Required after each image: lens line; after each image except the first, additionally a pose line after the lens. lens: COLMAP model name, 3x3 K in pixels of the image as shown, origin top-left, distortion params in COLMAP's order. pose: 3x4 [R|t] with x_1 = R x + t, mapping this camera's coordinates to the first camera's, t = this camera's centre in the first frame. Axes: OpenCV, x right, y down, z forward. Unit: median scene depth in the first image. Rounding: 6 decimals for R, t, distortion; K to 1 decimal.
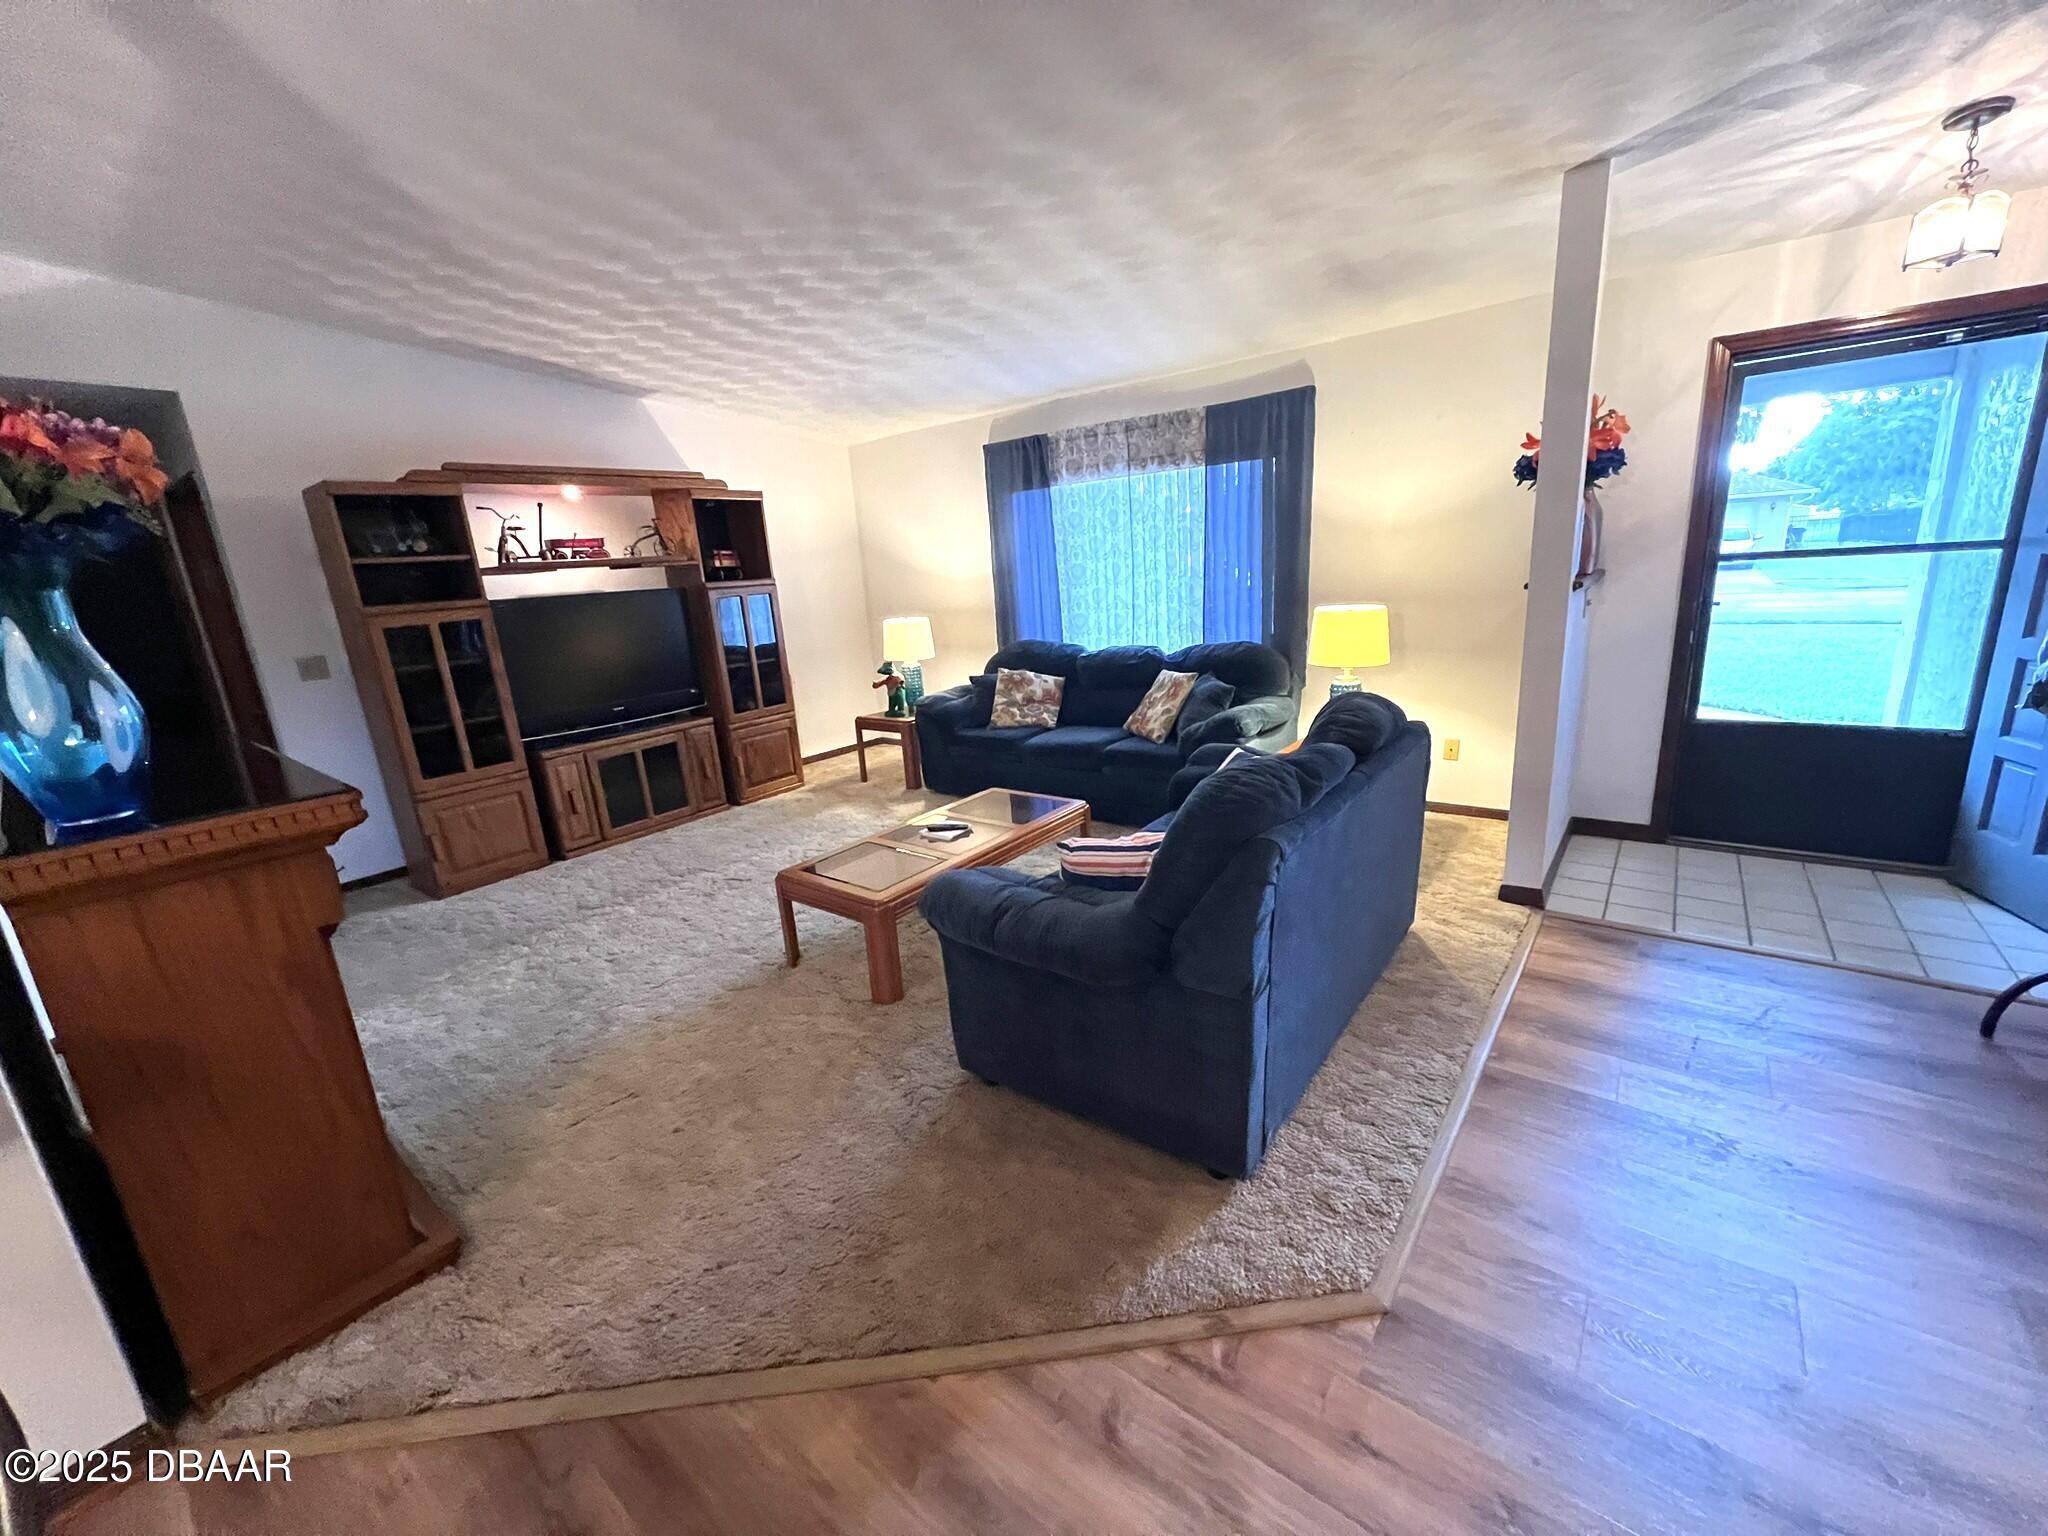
lens RADIAL K [[815.3, 0, 1022.1], [0, 815.3, 775.0], [0, 0, 1]] dist [0.003213, 0.000258]
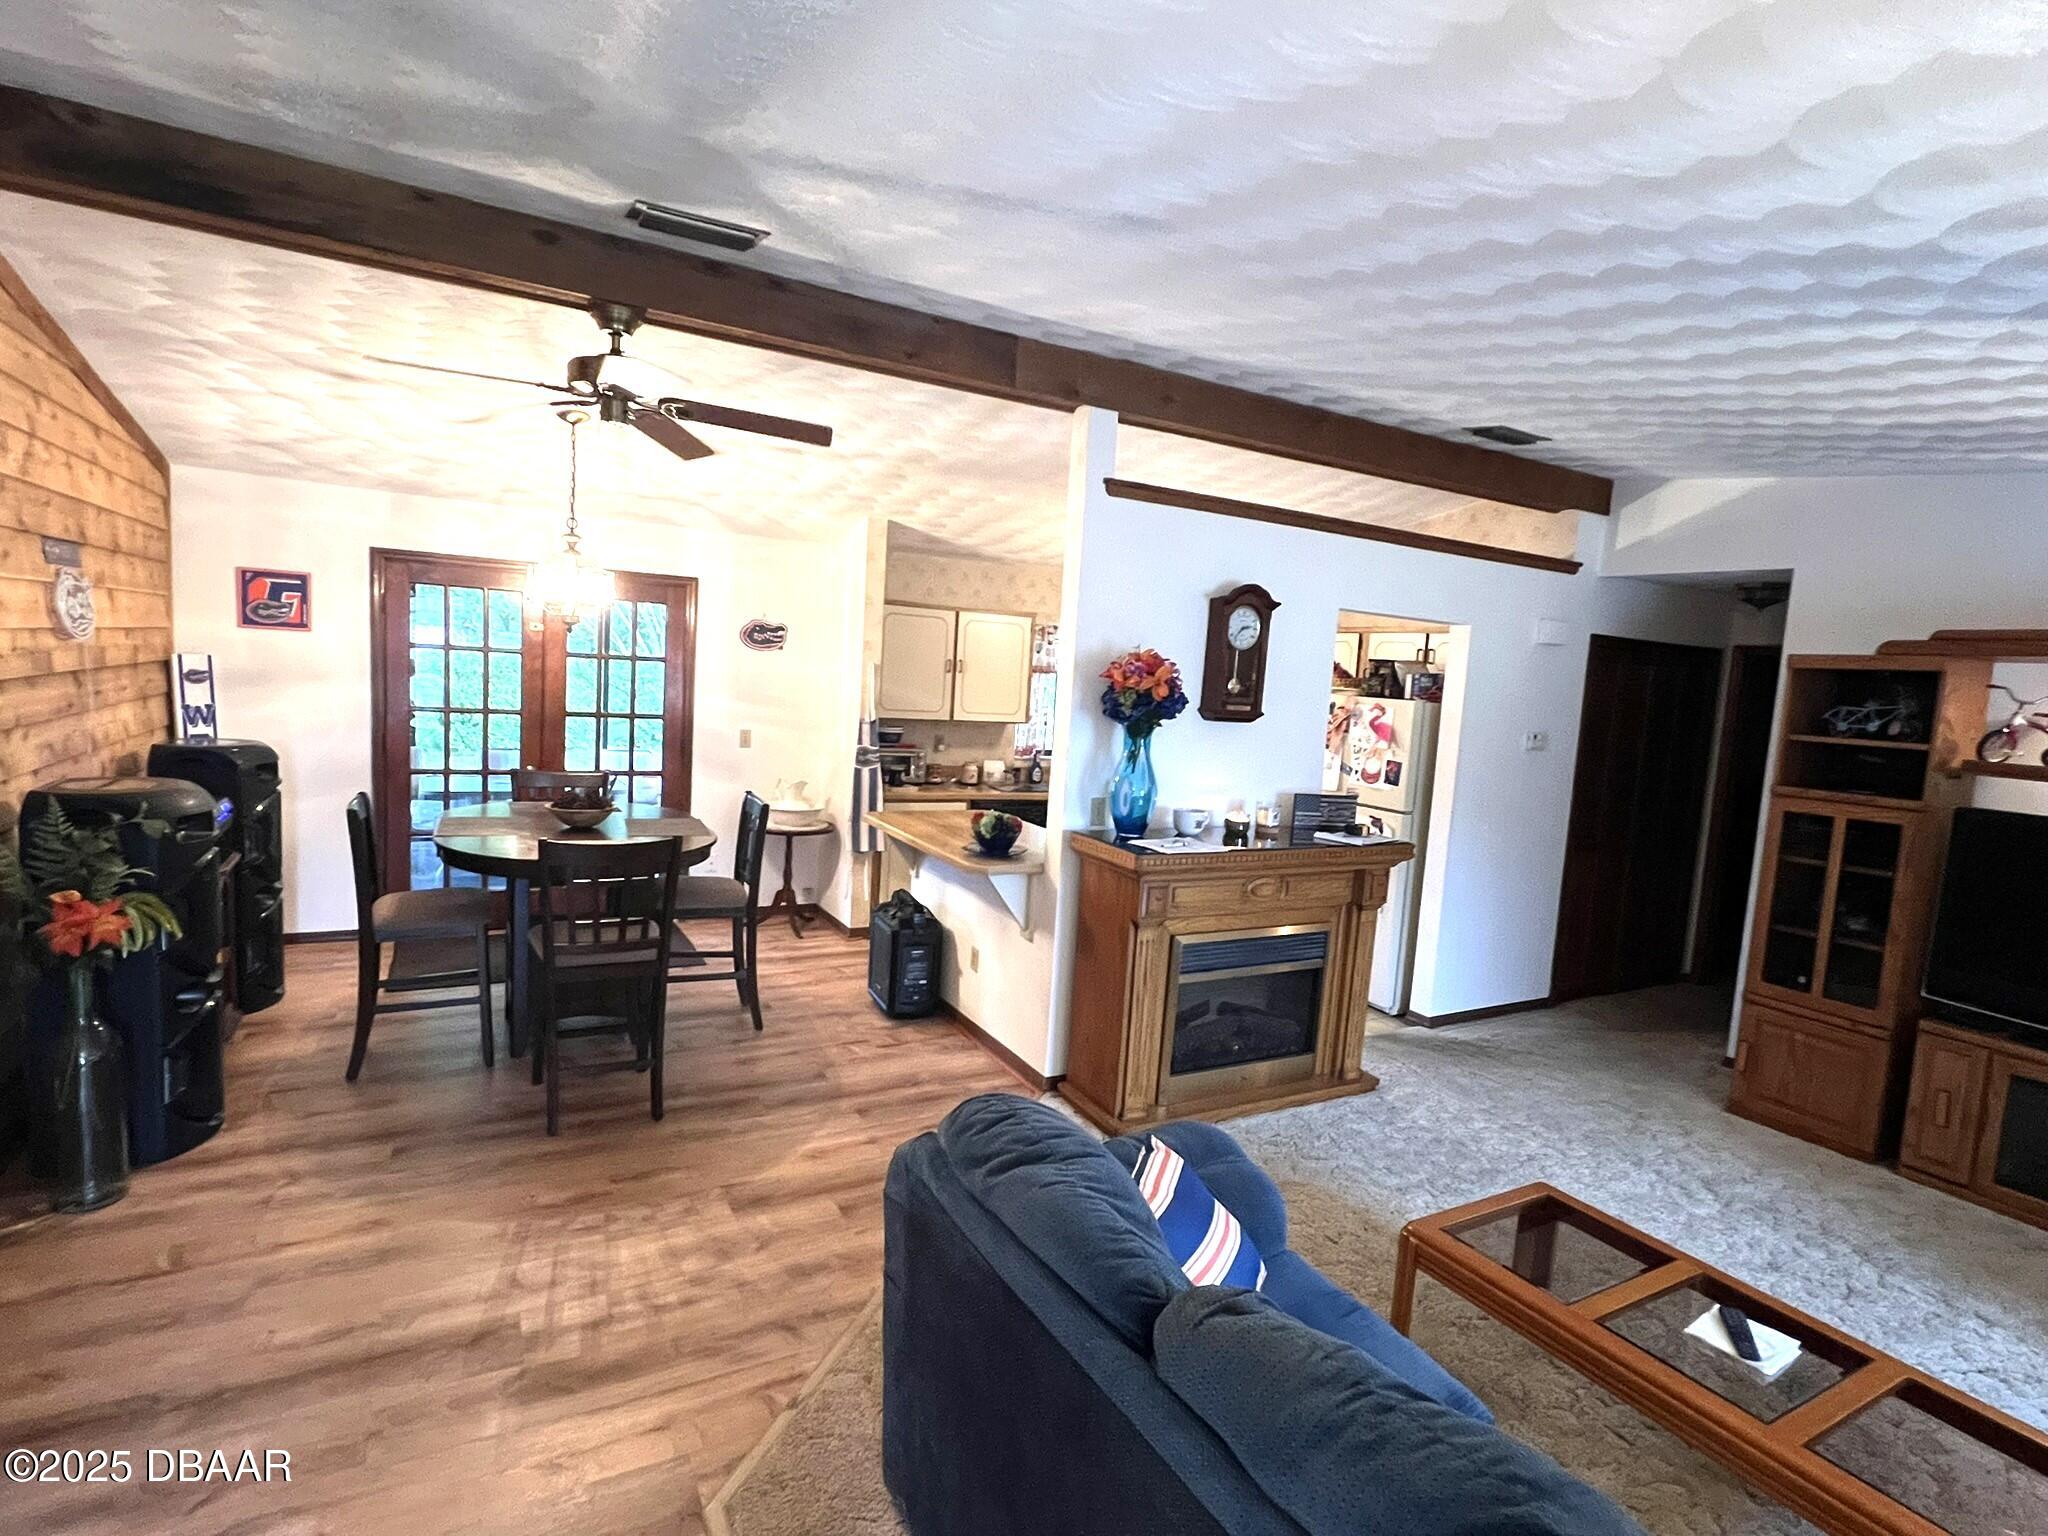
lens RADIAL K [[1025.9, 0, 1022.0], [0, 1025.9, 766.6], [0, 0, 1]] dist [0.001025, 0.000173]
pose [[-0.383785, 0.129101, -0.914353, 0.523302], [-0.277080, 0.928453, 0.247391, -0.249232], [0.880872, 0.348294, -0.320555, 0.558544]]
